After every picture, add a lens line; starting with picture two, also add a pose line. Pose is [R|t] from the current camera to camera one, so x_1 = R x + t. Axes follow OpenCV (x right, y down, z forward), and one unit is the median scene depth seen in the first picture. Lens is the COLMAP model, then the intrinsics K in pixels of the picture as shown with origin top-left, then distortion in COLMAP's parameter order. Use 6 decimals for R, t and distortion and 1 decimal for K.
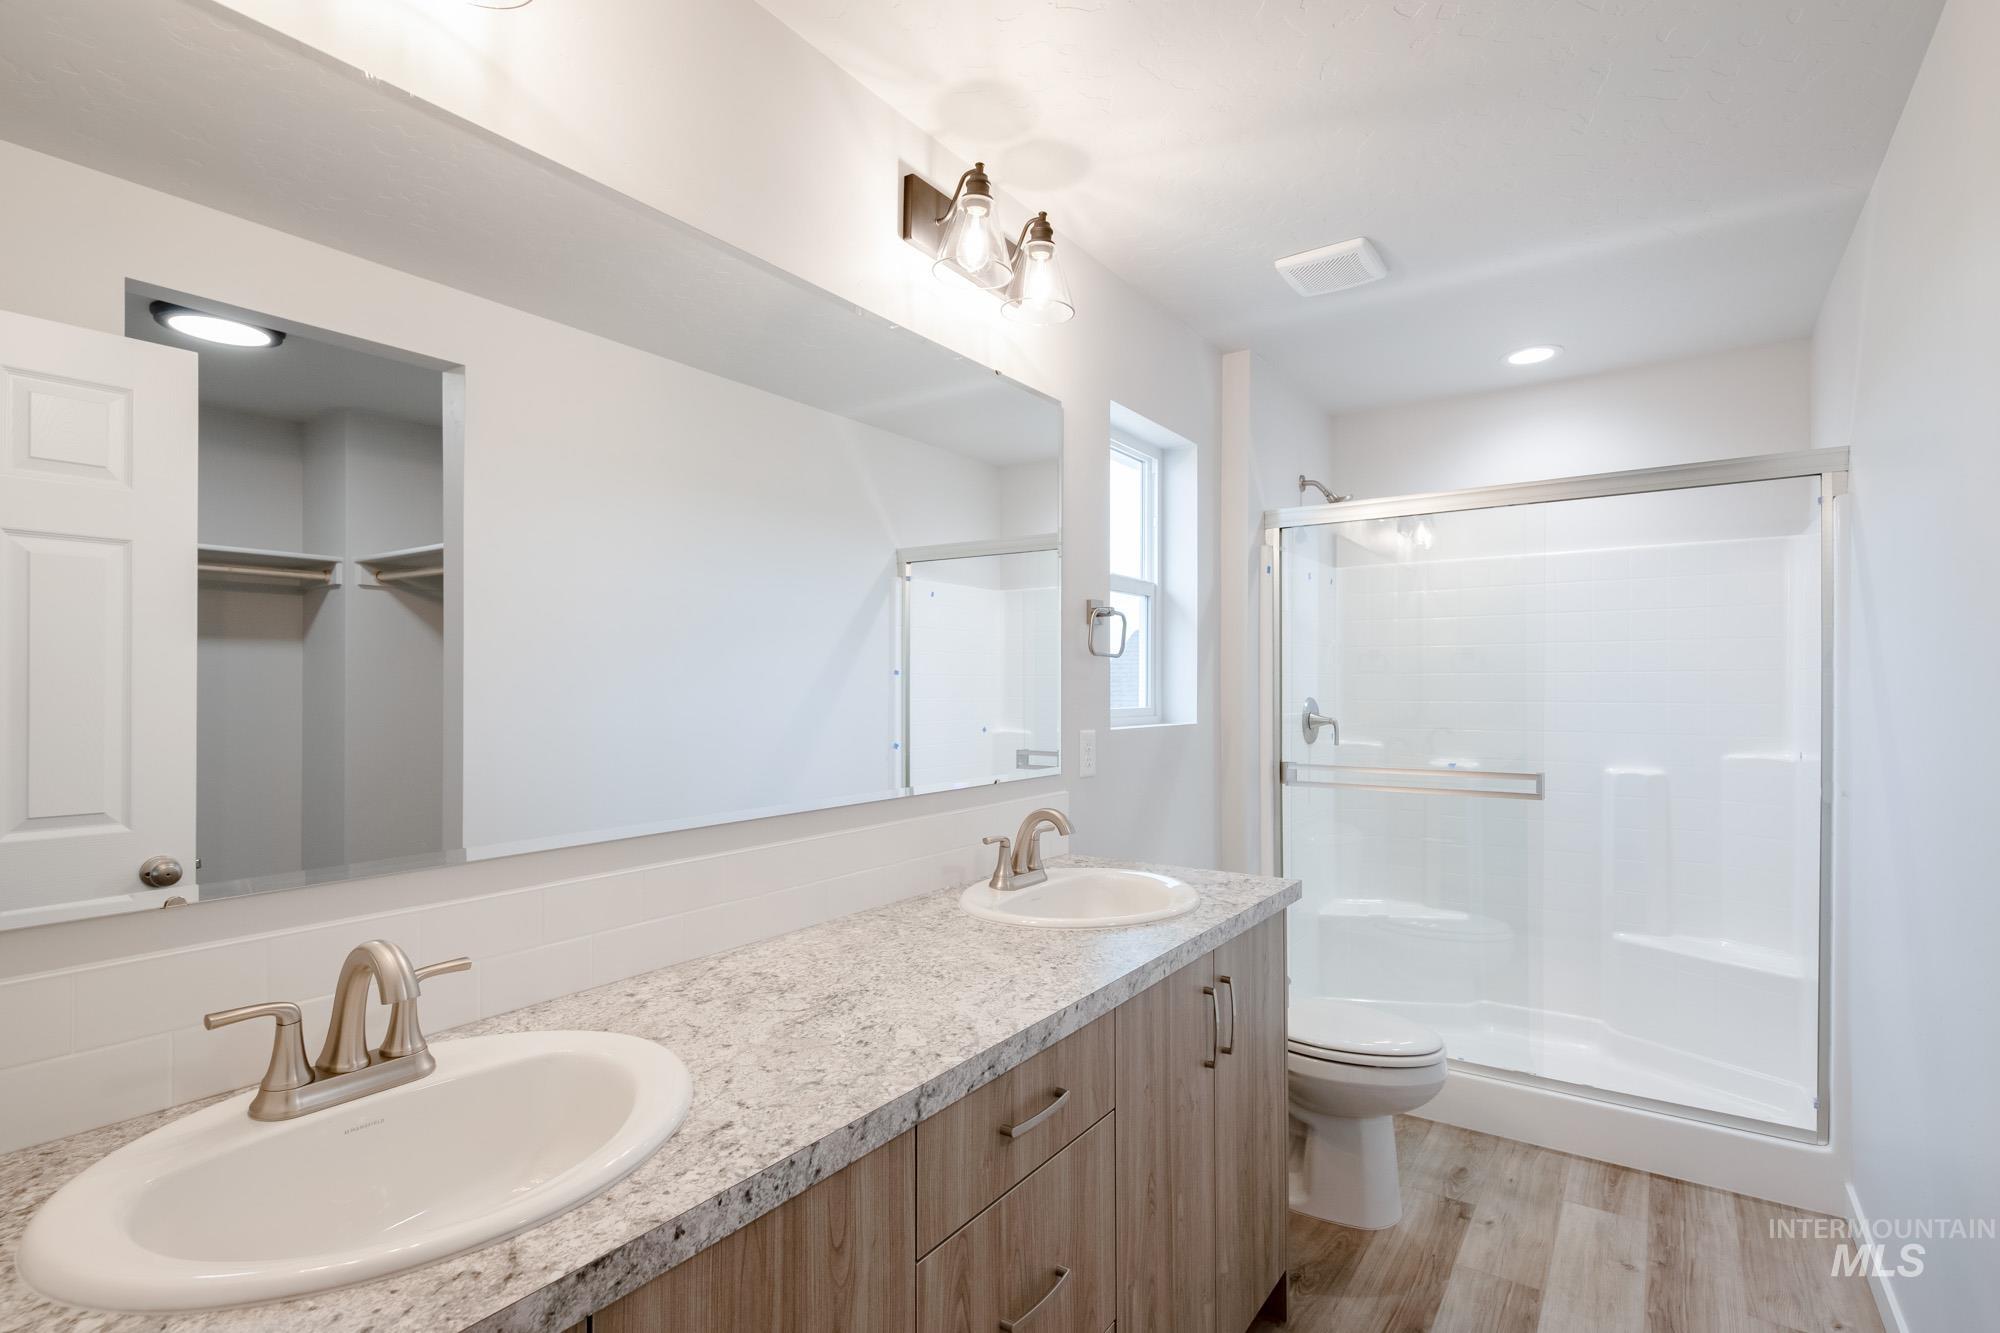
lens RADIAL K [[910.1, 0, 1000.0], [0, 910.1, 666.5], [0, 0, 1]] dist [0.001762, -0.000195]
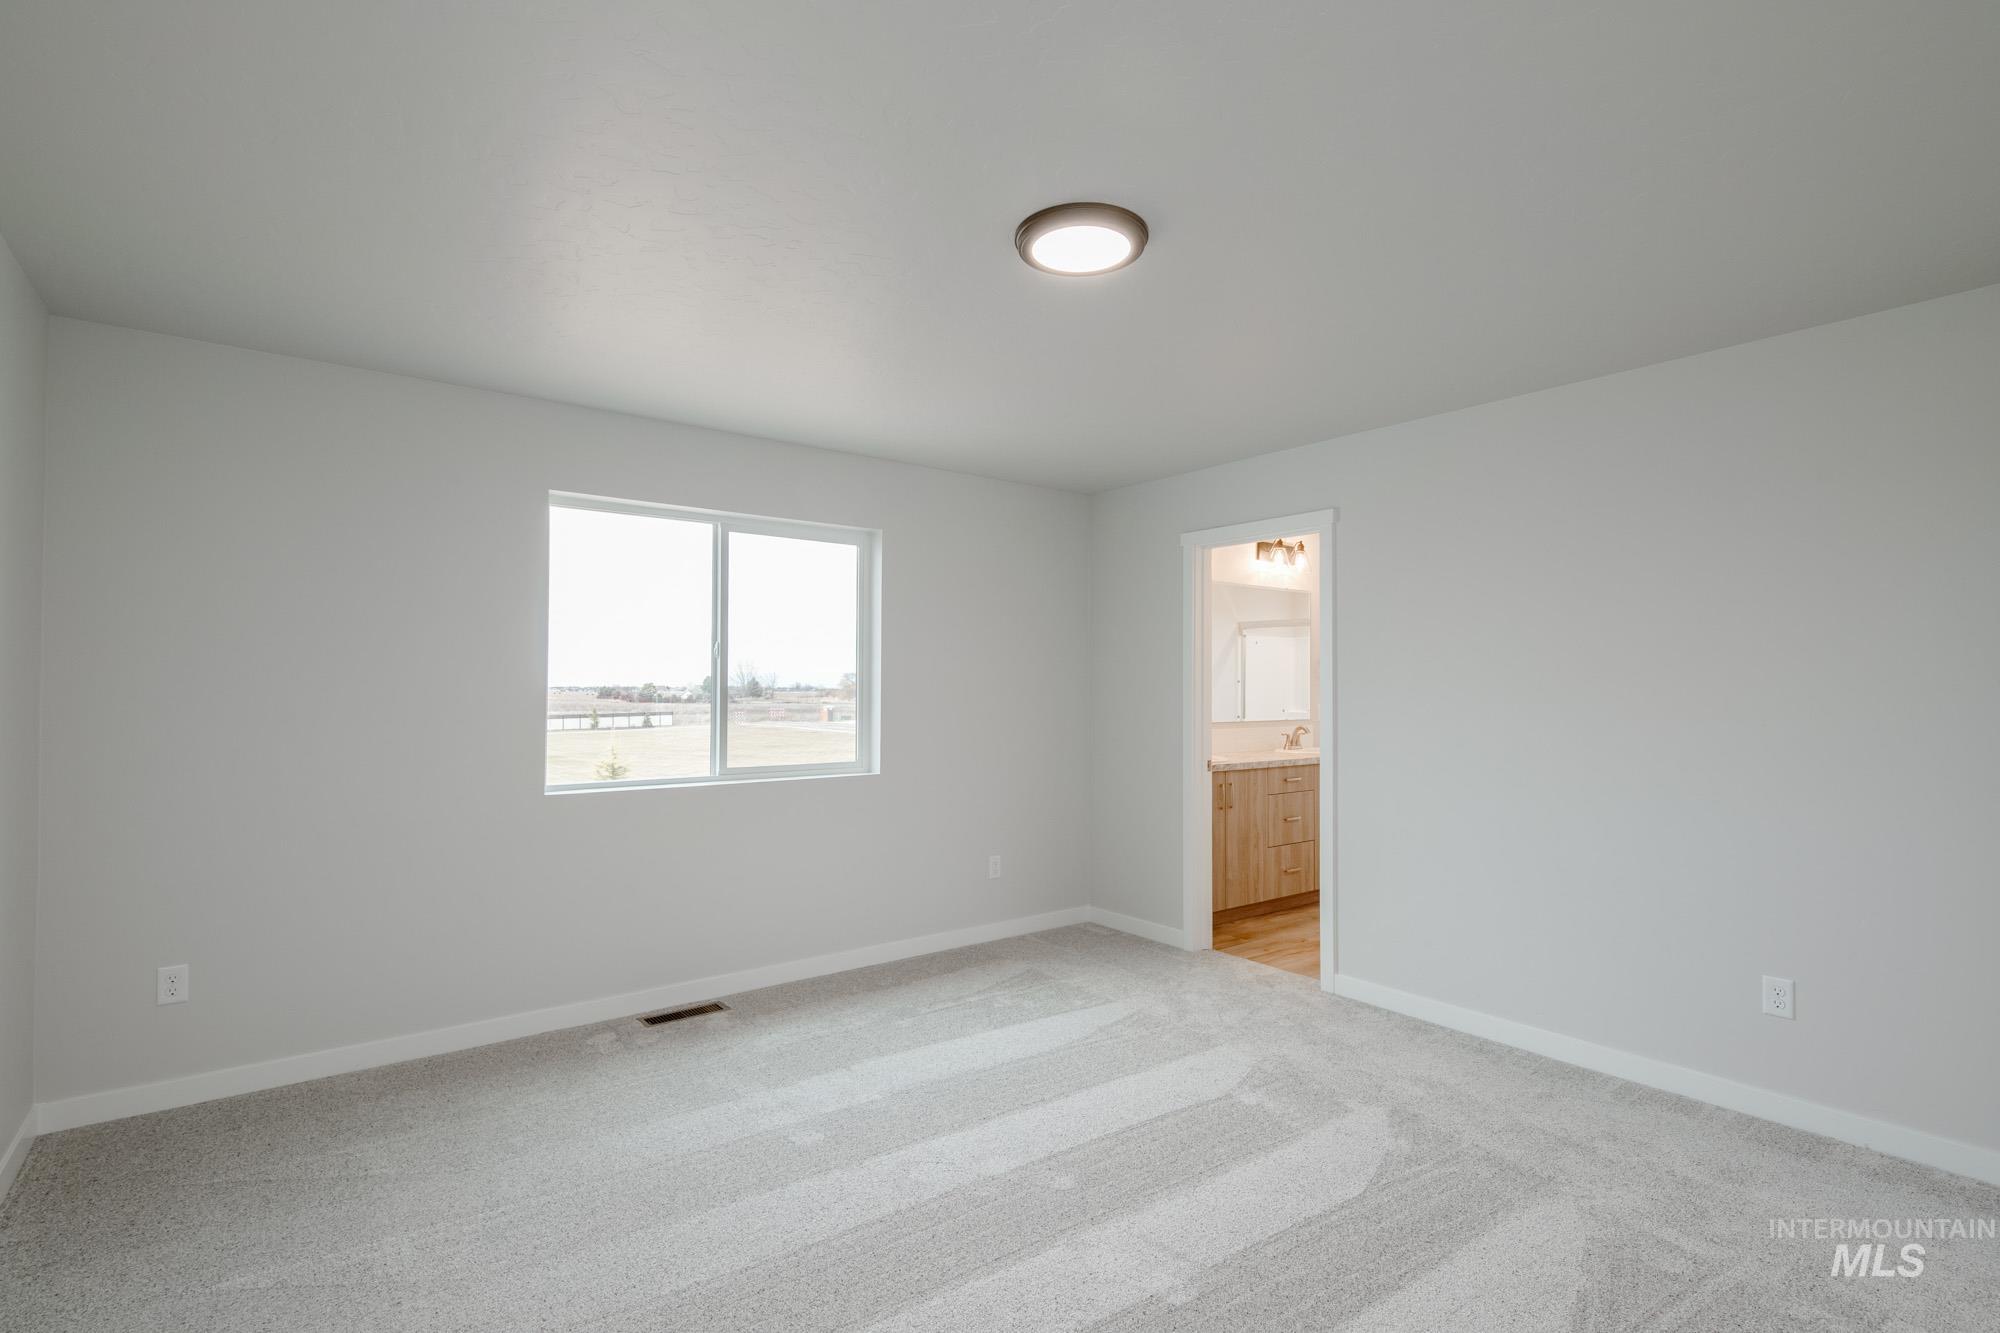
lens RADIAL K [[910.1, 0, 1000.0], [0, 910.1, 666.5], [0, 0, 1]] dist [0.001762, -0.000195]
pose [[0.948163, 0.000397, -0.317784, 0.061826], [-0.001077, 0.999997, -0.001965, -0.050566], [0.317783, 0.002205, 0.948161, -2.434686]]
